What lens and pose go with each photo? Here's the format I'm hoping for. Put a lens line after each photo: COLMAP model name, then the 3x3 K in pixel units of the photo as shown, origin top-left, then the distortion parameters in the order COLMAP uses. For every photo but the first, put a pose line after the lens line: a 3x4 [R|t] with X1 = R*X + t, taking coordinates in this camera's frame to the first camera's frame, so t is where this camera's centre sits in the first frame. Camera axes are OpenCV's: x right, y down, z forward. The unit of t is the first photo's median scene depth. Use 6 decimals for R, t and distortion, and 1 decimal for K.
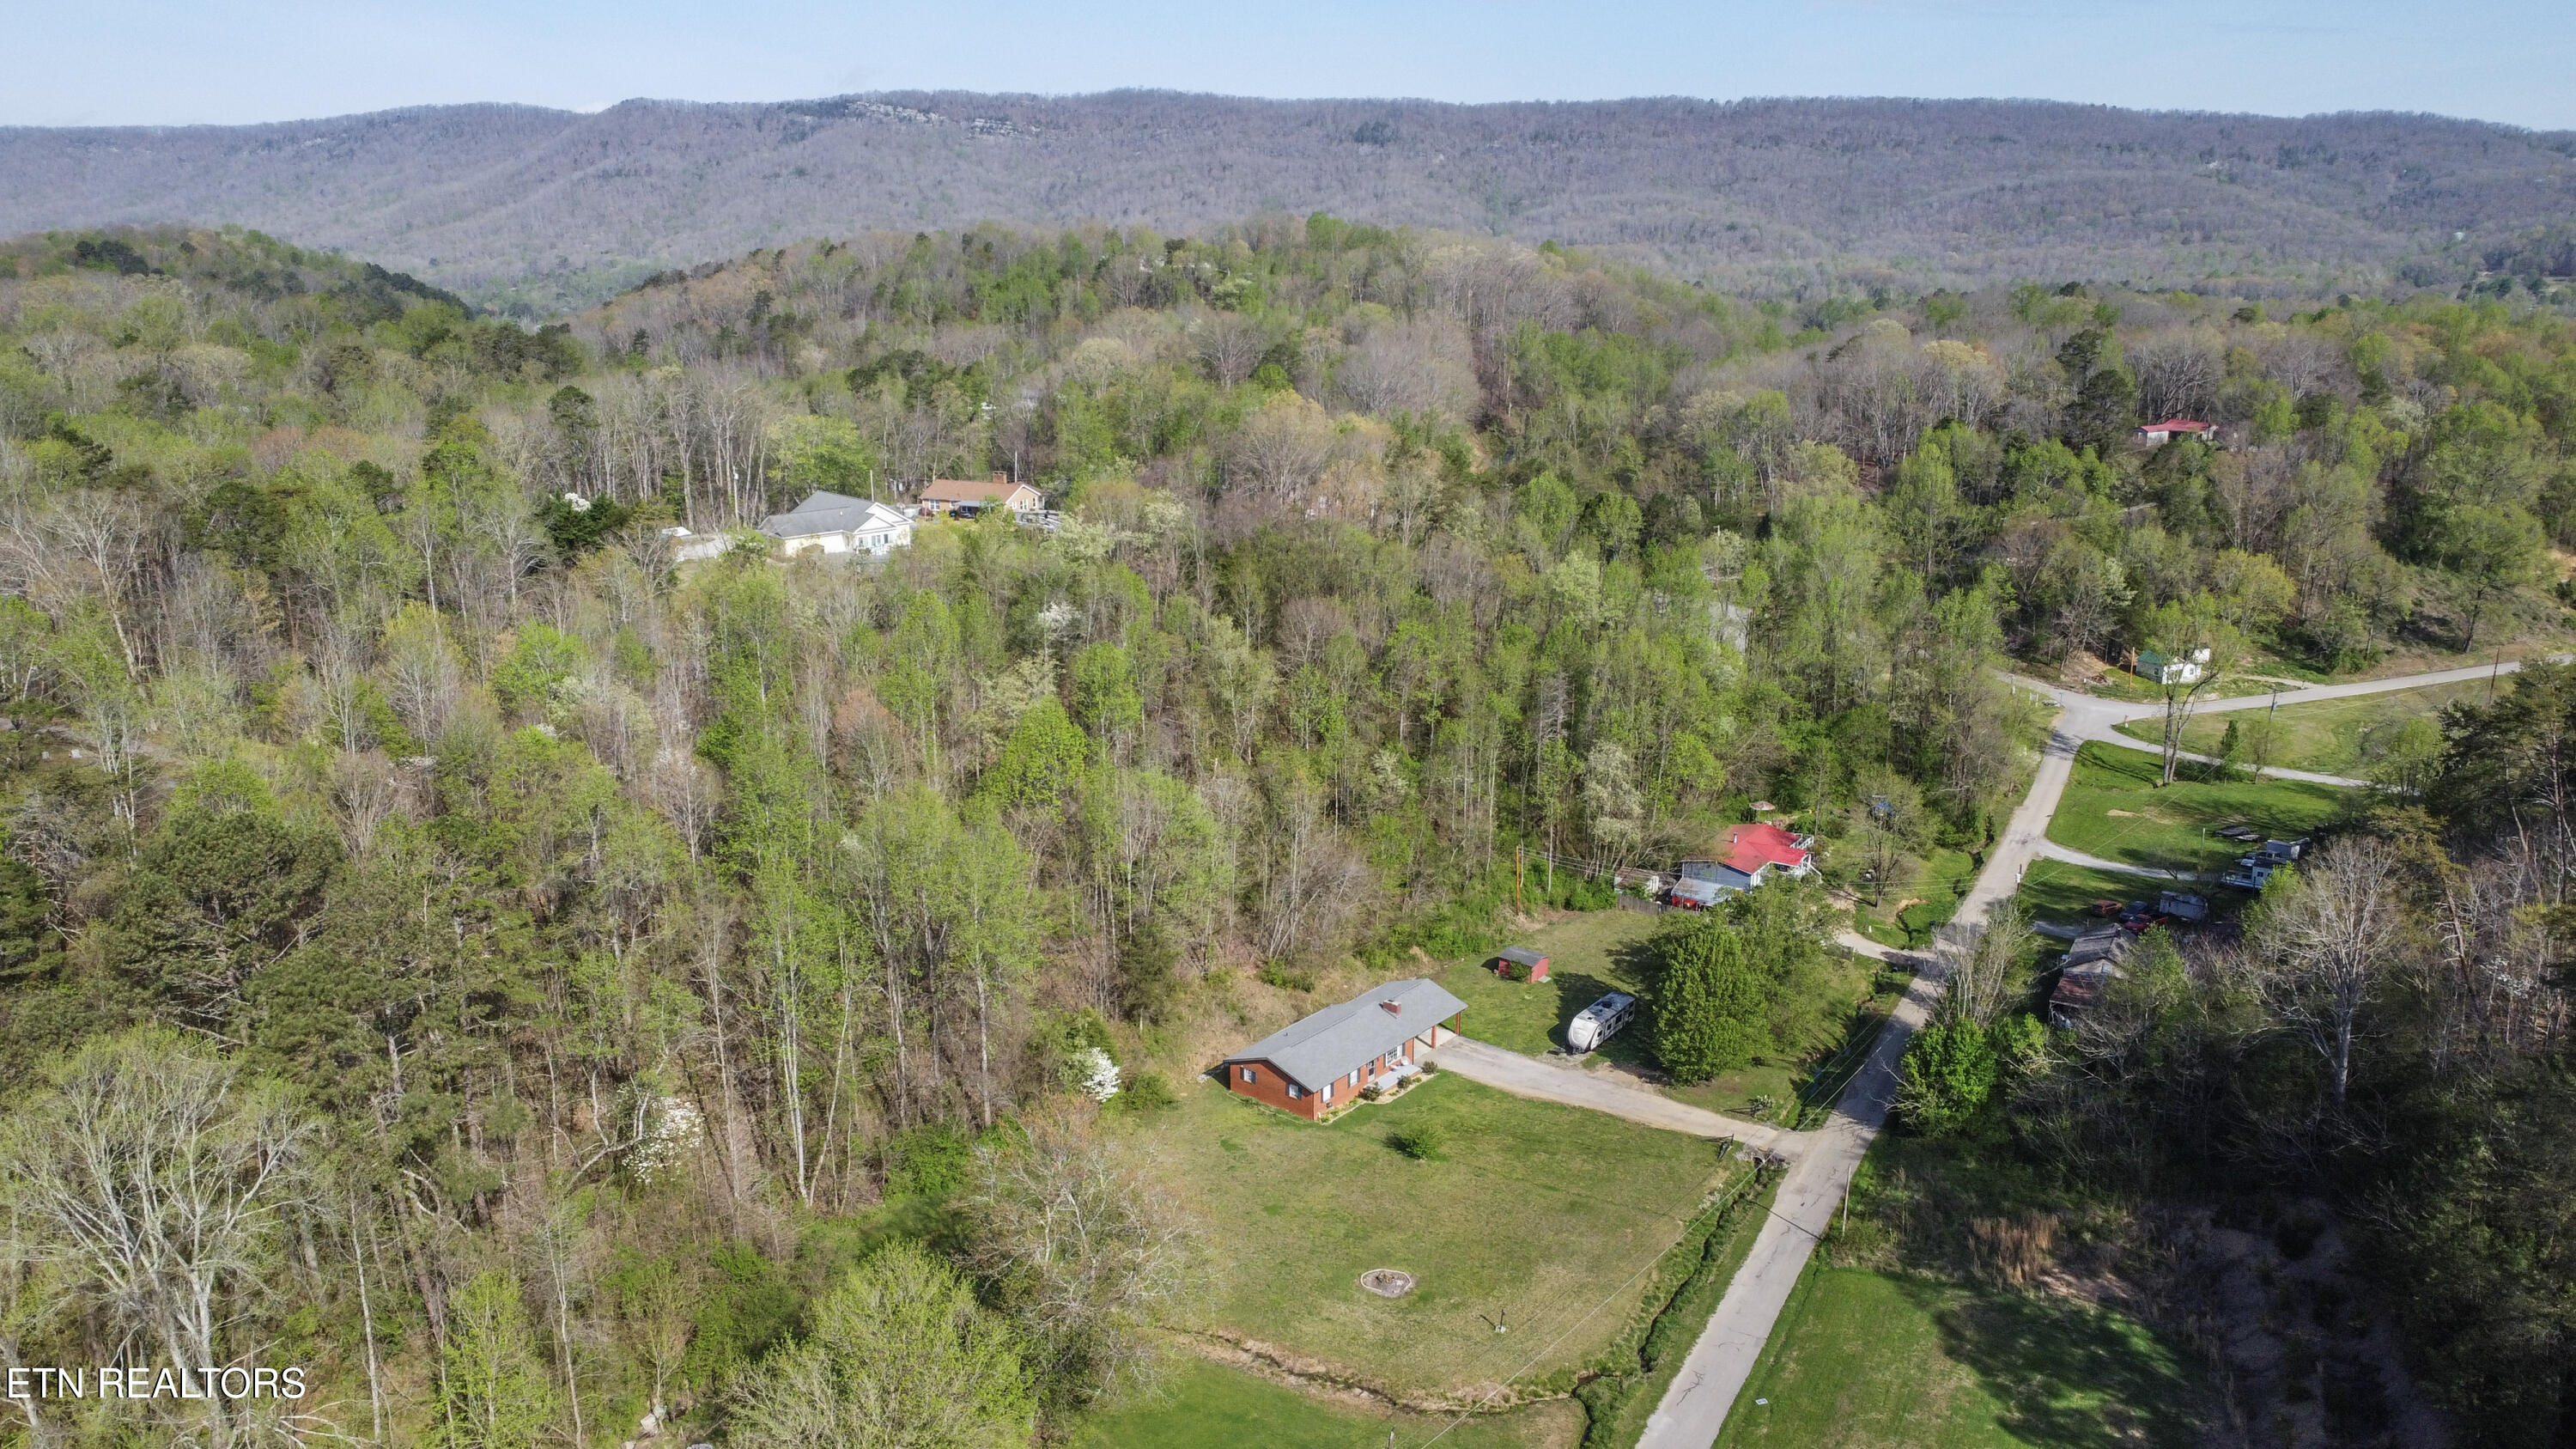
lens RADIAL K [[1943.2, 0, 1275.2], [0, 1943.2, 713.9], [0, 0, 1]] dist [-0.144949, 0.231943]
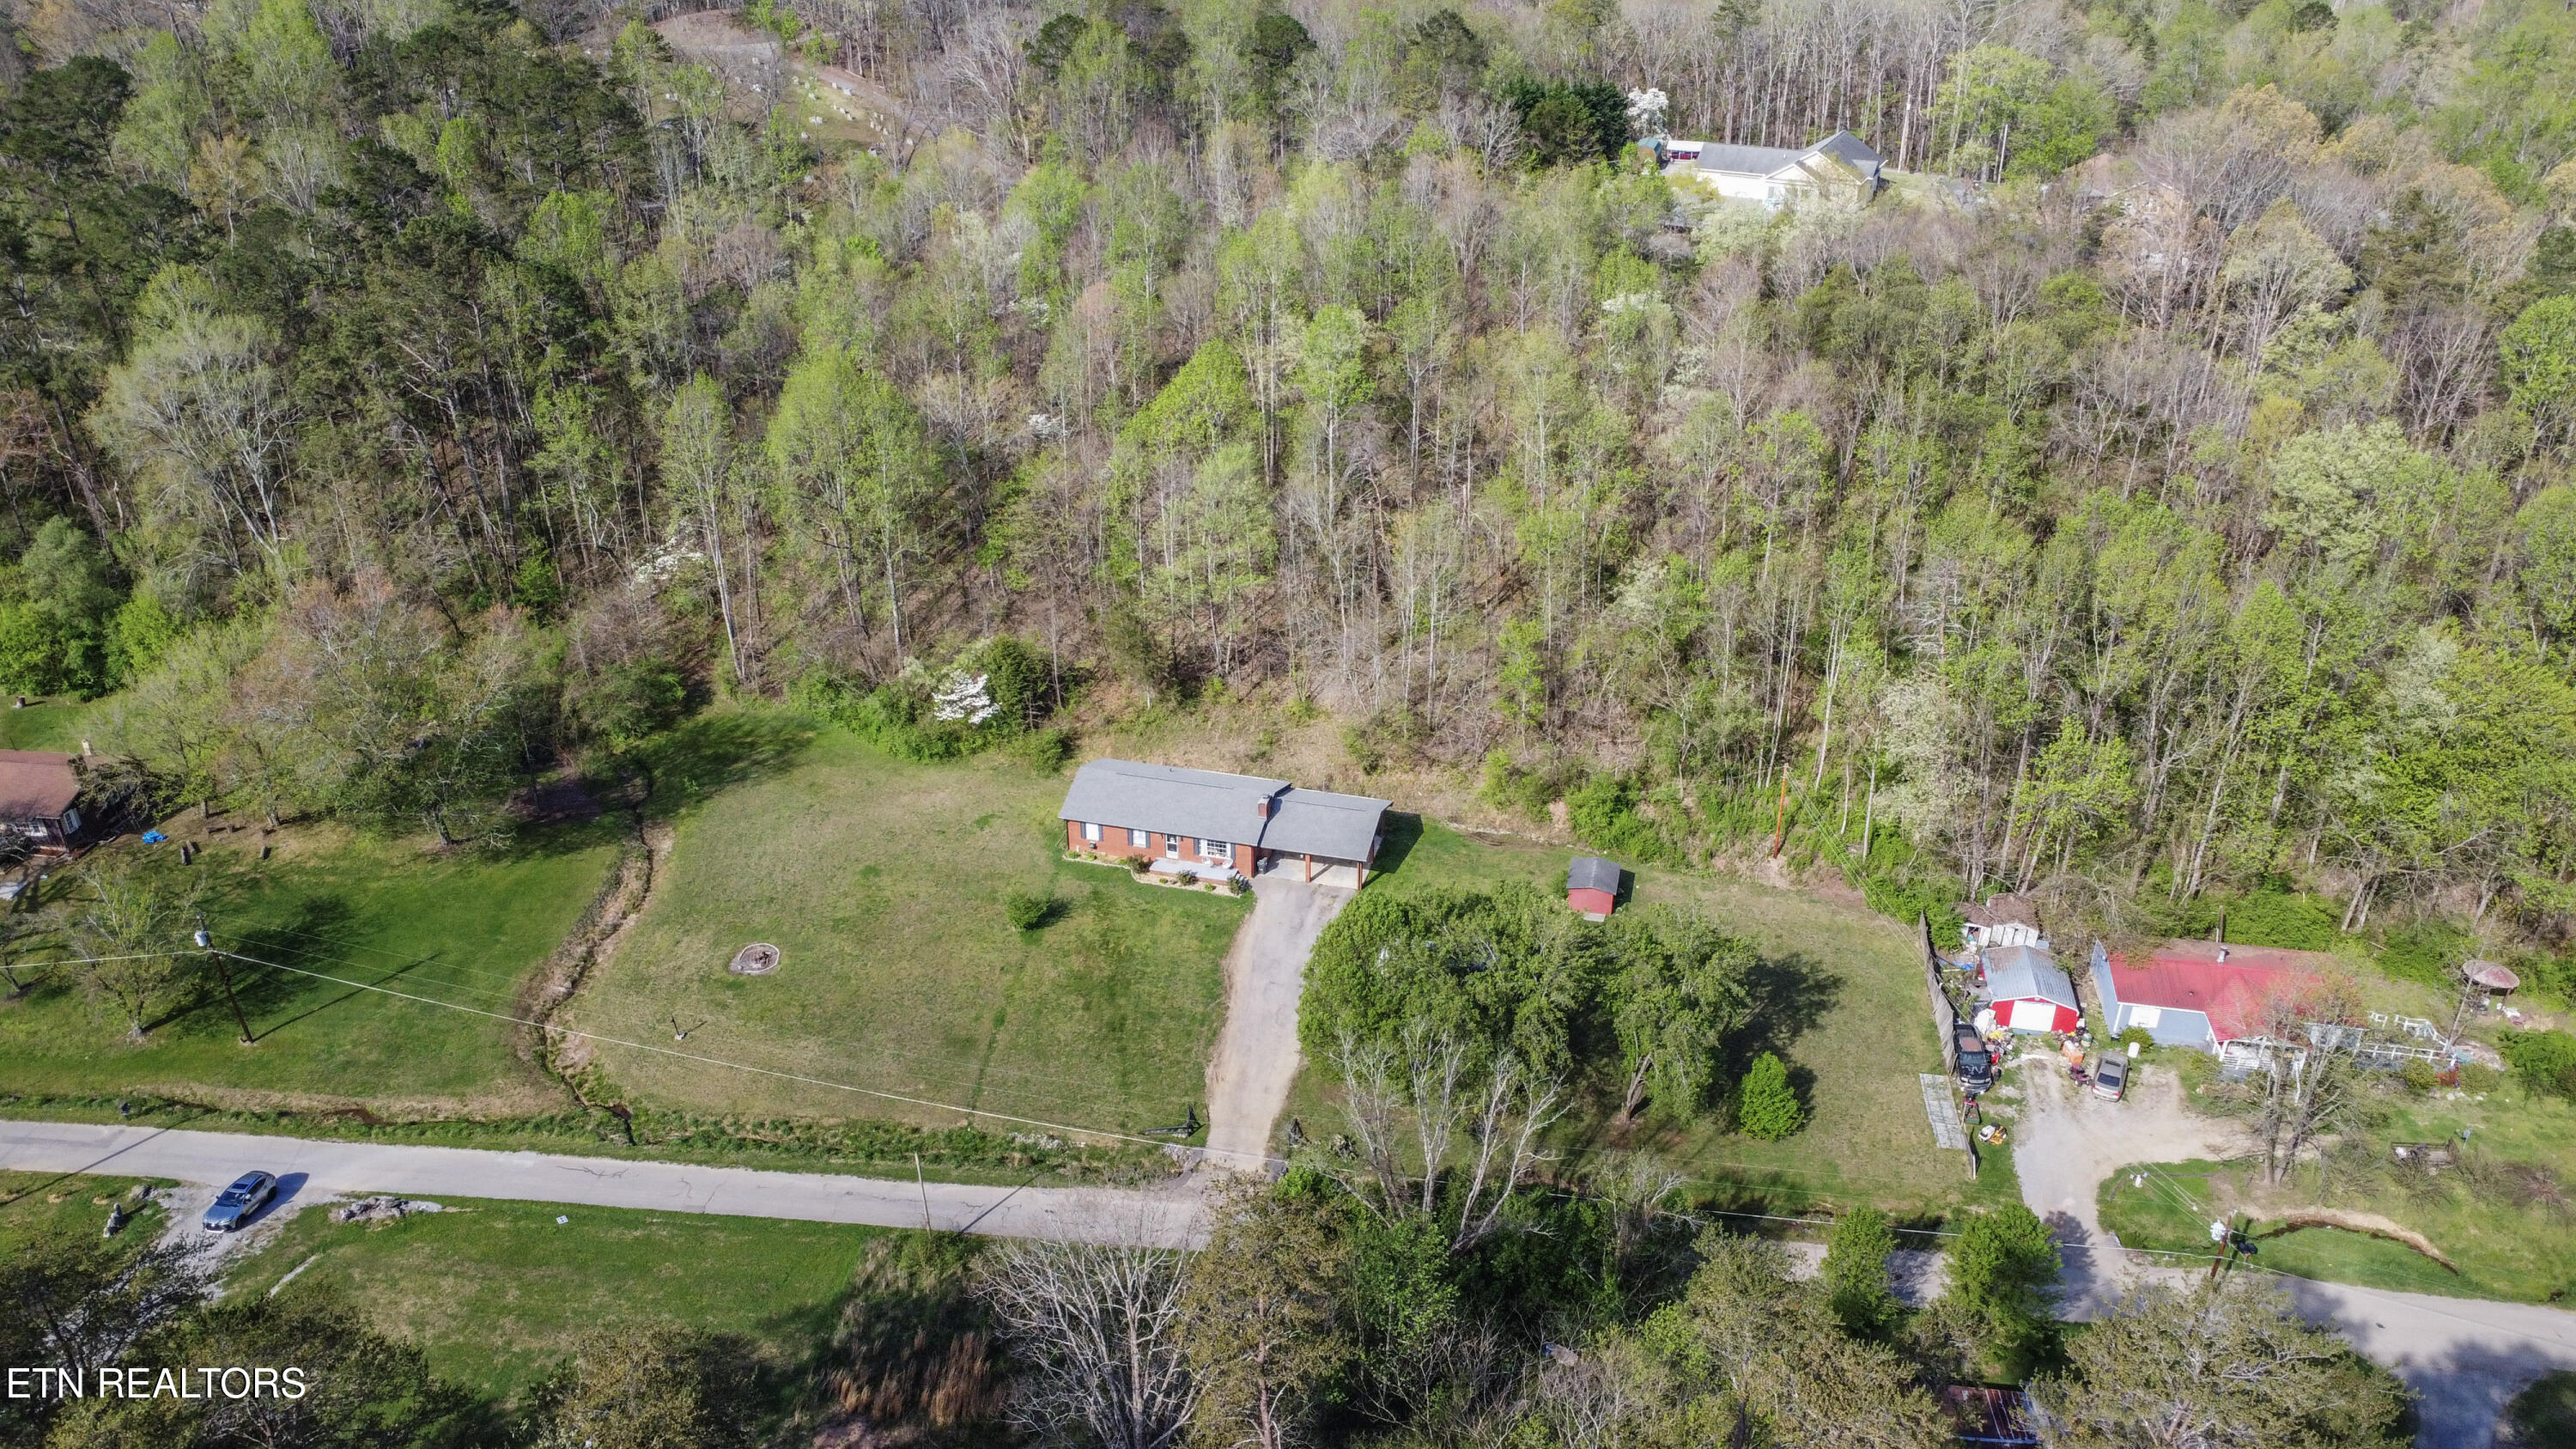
lens RADIAL K [[1923.0, 0, 1275.6], [0, 1923.0, 749.5], [0, 0, 1]] dist [-0.164480, 0.255017]
pose [[0.402871, 0.420884, -0.812743, 0.456233], [-0.236278, 0.905721, 0.351912, -0.100505], [0.884233, 0.050258, 0.464334, 0.399002]]
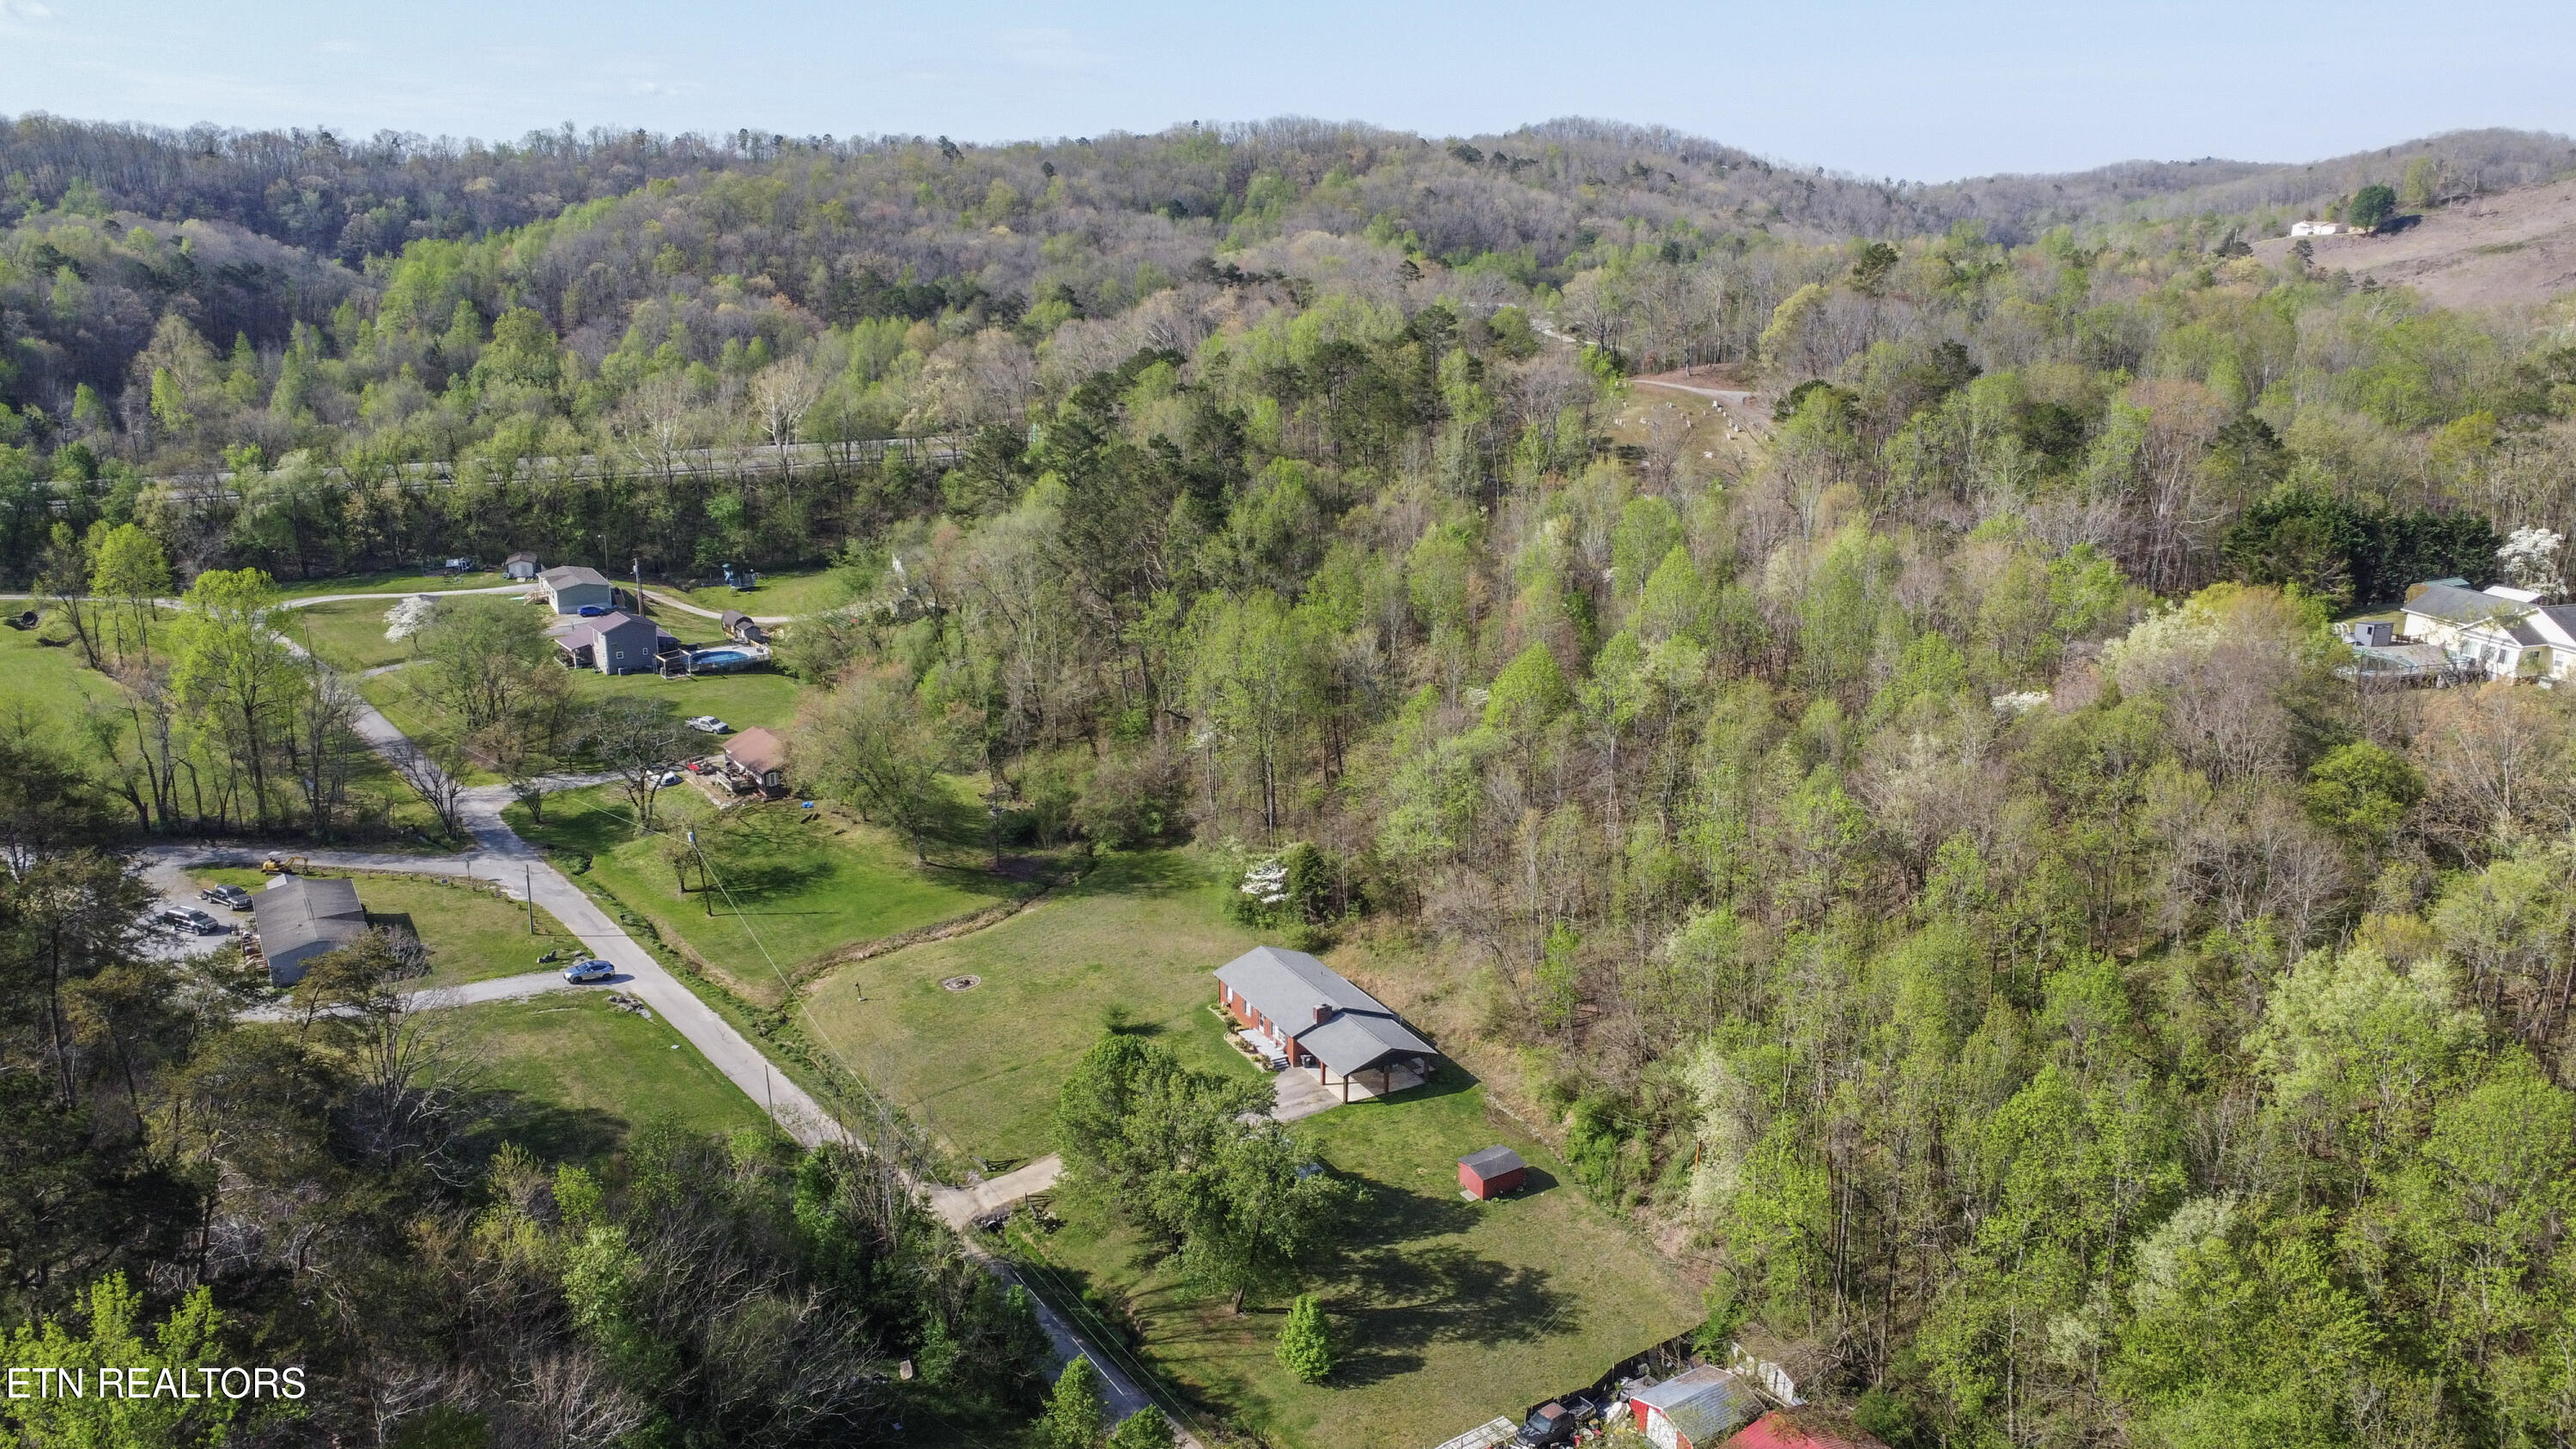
lens RADIAL K [[1943.2, 0, 1275.2], [0, 1943.2, 713.9], [0, 0, 1]] dist [-0.144949, 0.231943]
pose [[-0.405250, 0.255579, -0.877754, 0.559291], [-0.232787, 0.899631, 0.369425, -0.212238], [0.884072, 0.354039, -0.305080, 0.781919]]
